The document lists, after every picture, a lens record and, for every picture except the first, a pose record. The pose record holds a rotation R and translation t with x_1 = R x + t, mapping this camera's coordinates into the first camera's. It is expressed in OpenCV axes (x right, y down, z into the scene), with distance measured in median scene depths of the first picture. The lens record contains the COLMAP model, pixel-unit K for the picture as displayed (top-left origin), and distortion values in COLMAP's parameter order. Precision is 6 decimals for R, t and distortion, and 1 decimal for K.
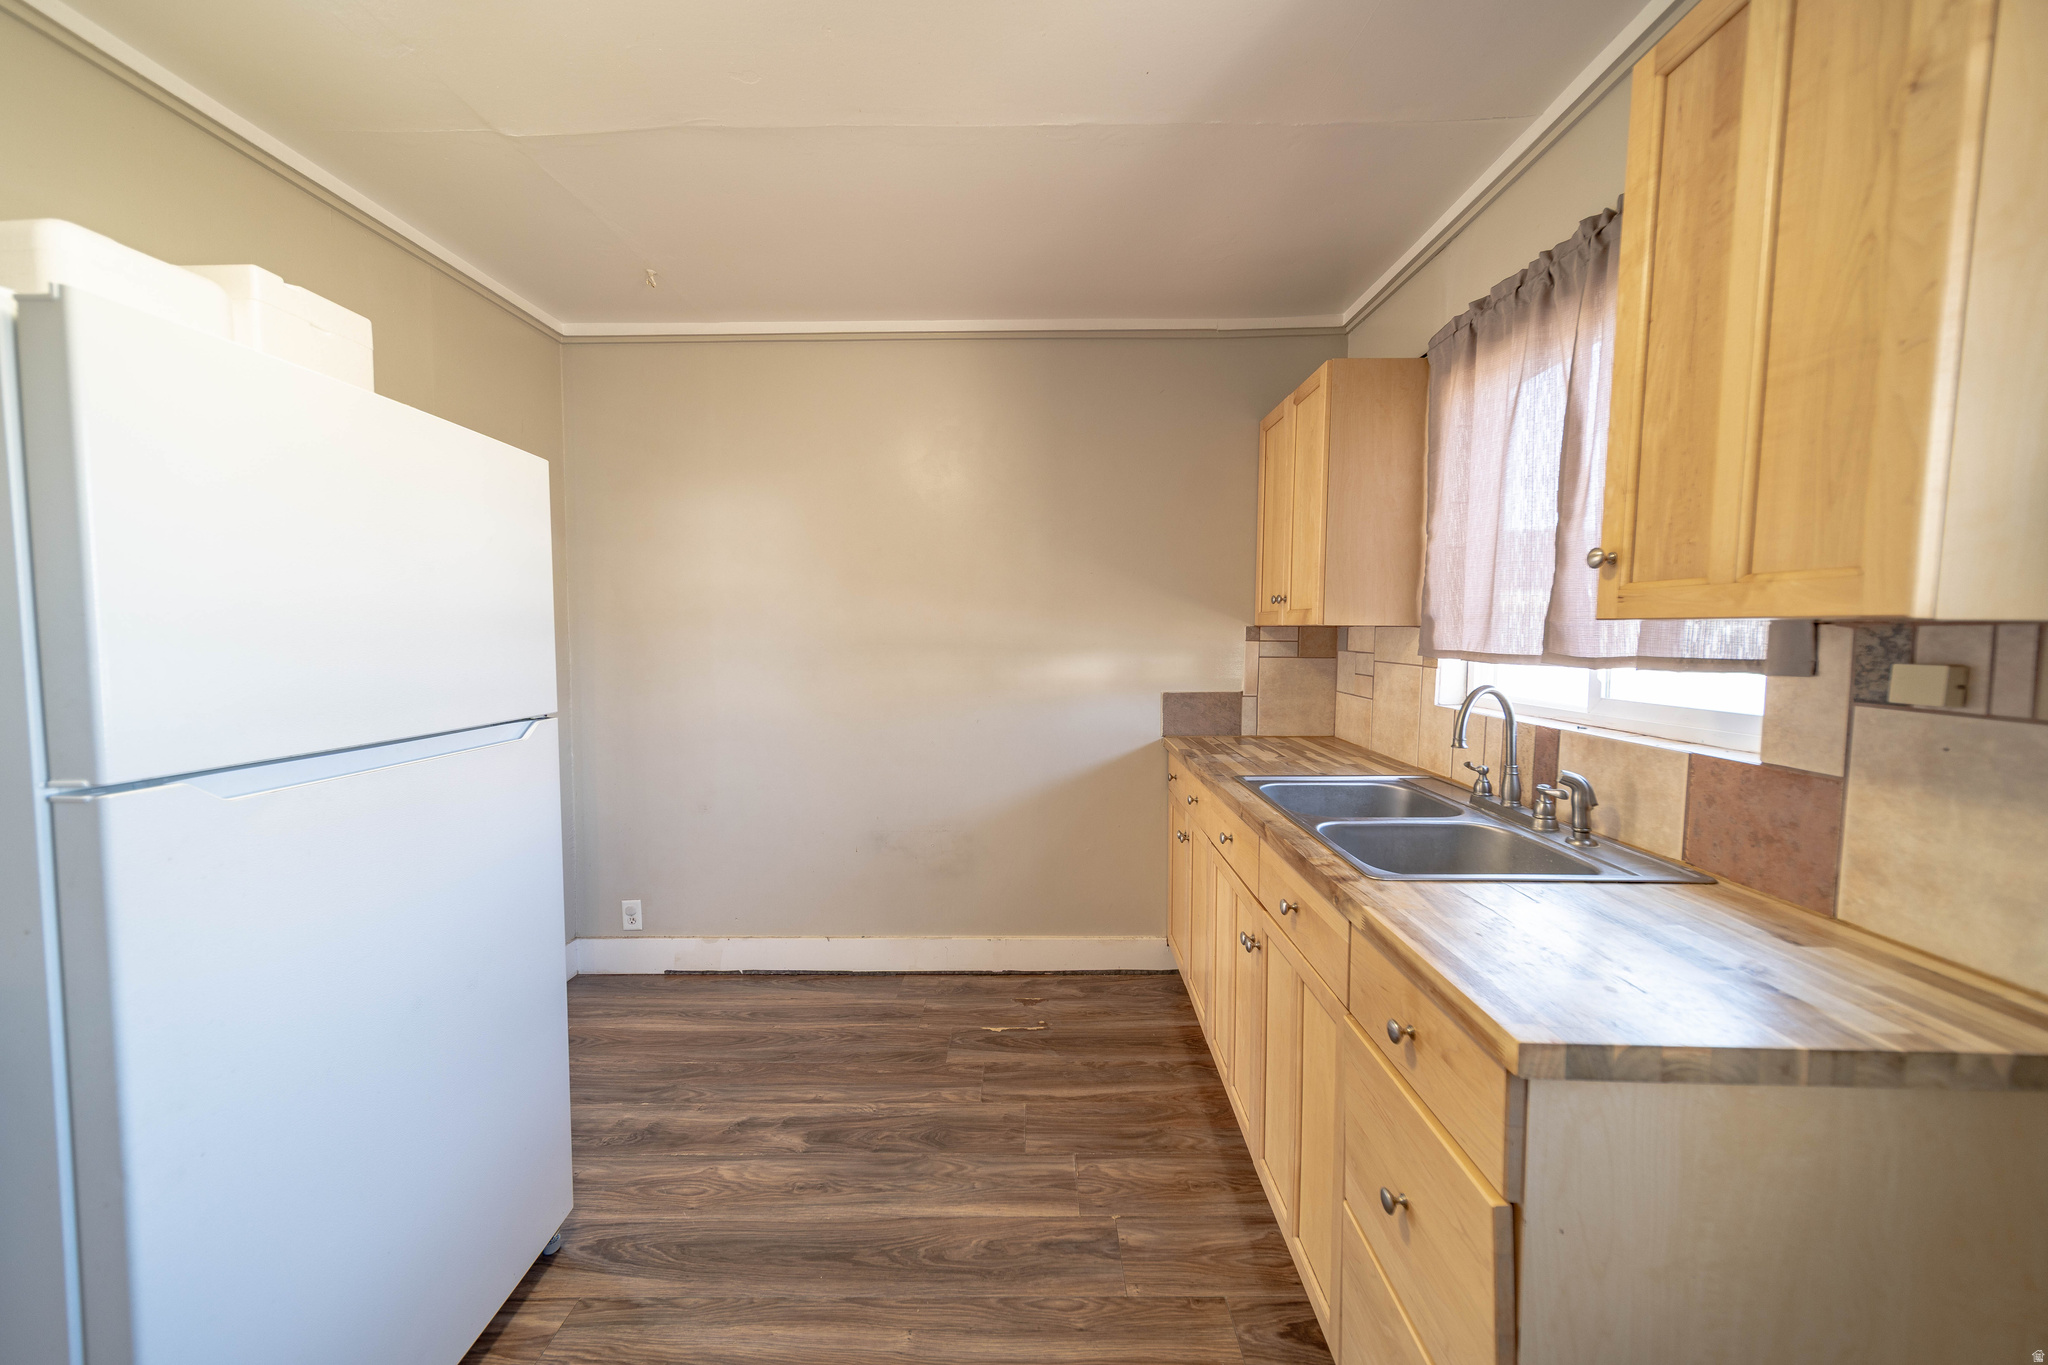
lens RADIAL K [[706.2, 0, 1021.1], [0, 706.2, 675.8], [0, 0, 1]] dist [0.004882, 0.000015]
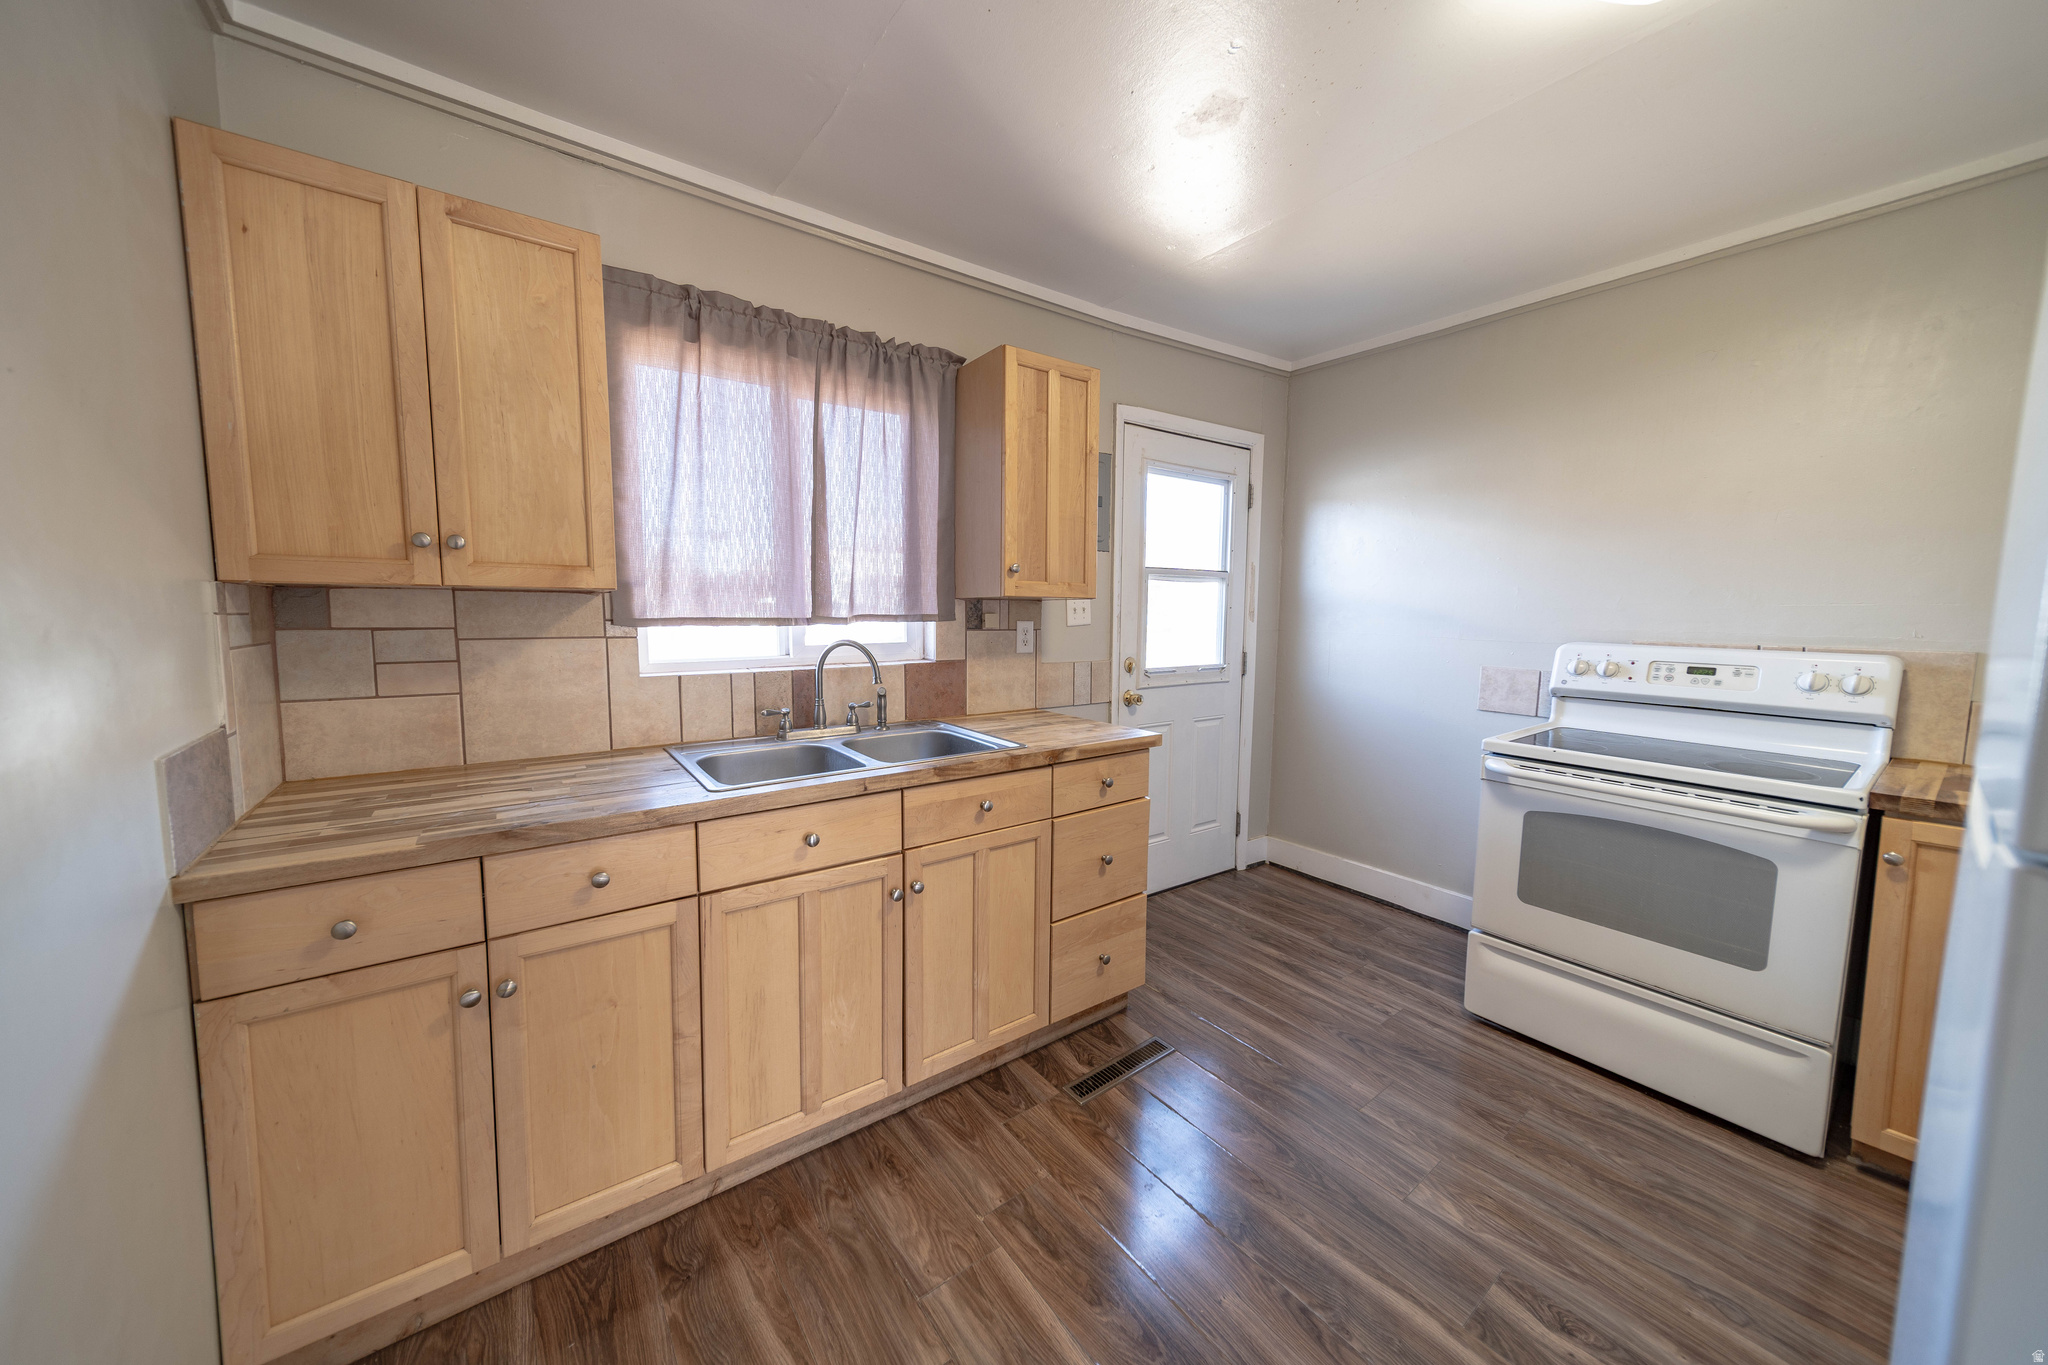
lens RADIAL K [[706.2, 0, 1021.1], [0, 706.2, 675.8], [0, 0, 1]] dist [0.004882, 0.000015]
pose [[-0.607663, -0.086389, 0.789483, -0.638469], [0.040367, 0.989422, 0.139337, -0.094771], [-0.793169, 0.116539, -0.597748, 1.563012]]
